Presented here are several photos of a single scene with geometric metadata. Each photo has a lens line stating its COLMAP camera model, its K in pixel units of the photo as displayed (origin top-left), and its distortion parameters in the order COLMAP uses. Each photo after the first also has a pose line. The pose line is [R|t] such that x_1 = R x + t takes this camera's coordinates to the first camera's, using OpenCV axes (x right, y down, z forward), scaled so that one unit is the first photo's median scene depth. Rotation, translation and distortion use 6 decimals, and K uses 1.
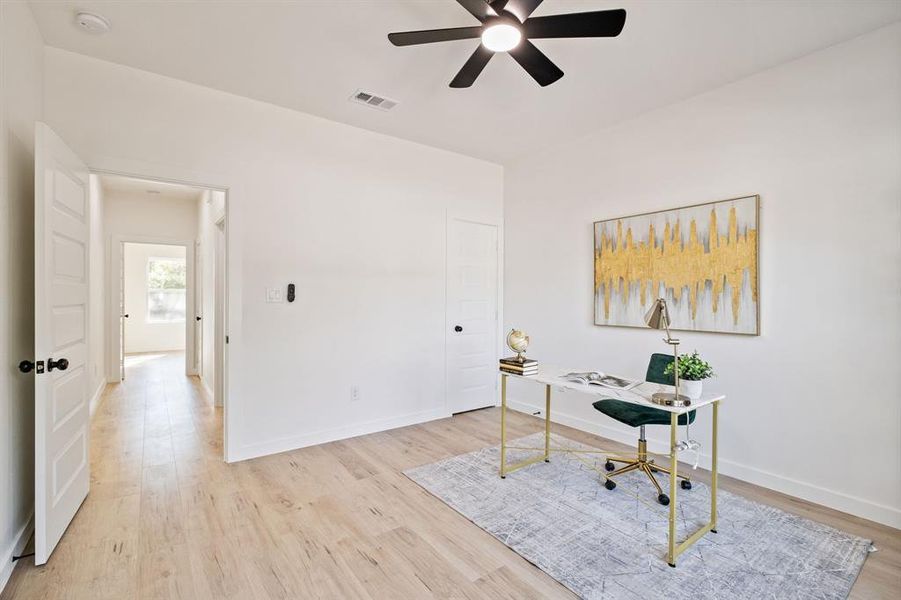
lens RADIAL K [[416.7, 0, 447.4], [0, 416.7, 296.7], [0, 0, 1]] dist [0.000080, 0.000052]
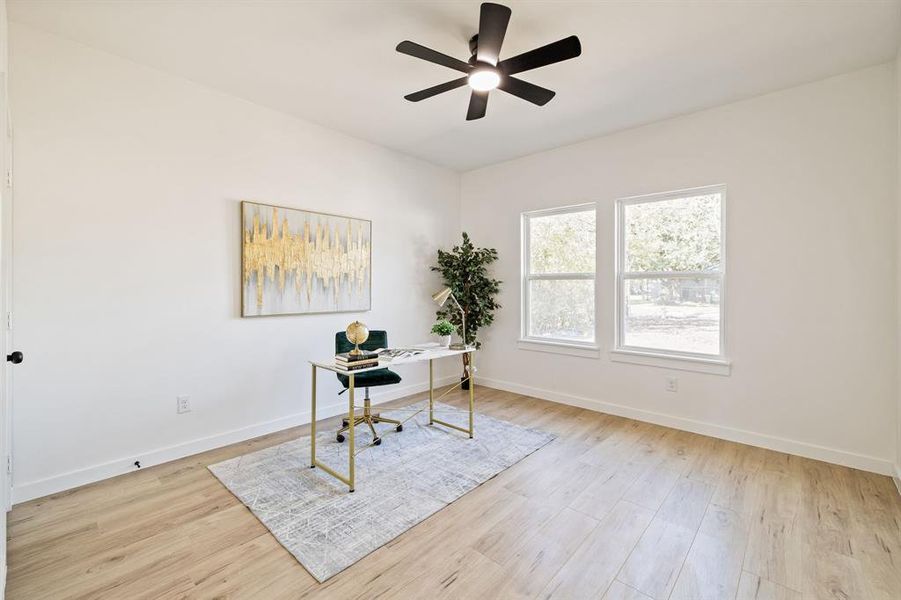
lens RADIAL K [[389.4, 0, 450.0], [0, 389.4, 291.0], [0, 0, 1]] dist [0.001312, 0.000430]
pose [[-0.217365, -0.012561, 0.976010, -0.581647], [-0.005987, 0.999916, 0.011535, 0.000526], [-0.976072, -0.003336, -0.217421, 0.802411]]
